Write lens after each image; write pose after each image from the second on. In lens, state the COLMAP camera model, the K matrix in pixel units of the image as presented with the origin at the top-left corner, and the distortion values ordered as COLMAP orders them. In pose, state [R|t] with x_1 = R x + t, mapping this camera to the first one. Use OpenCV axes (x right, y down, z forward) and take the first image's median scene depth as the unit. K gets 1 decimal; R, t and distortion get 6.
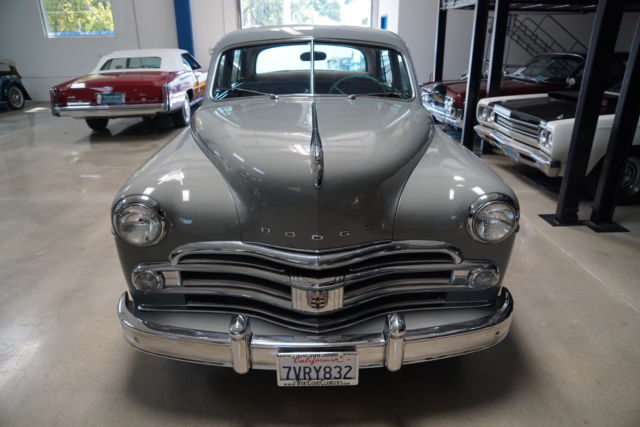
lens RADIAL K [[445.9, 0, 318.5], [0, 445.9, 223.5], [0, 0, 1]] dist [-0.145740, 0.102478]
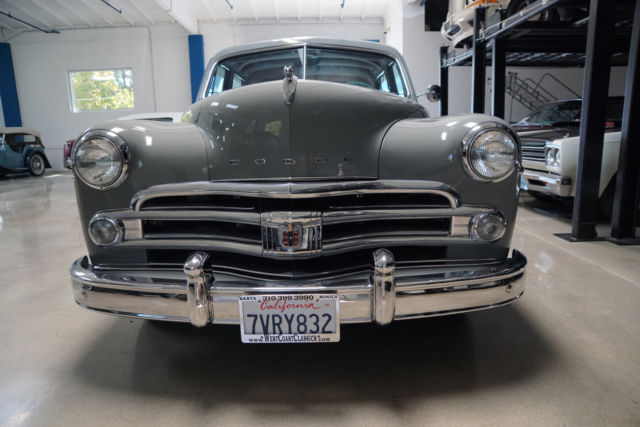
lens RADIAL K [[445.9, 0, 318.5], [0, 445.9, 223.5], [0, 0, 1]] dist [-0.145740, 0.102478]
pose [[0.999303, -0.011272, -0.035574, 0.074265], [0.003998, 0.980142, -0.198255, 0.285618], [0.037102, 0.197975, 0.979505, 0.139024]]
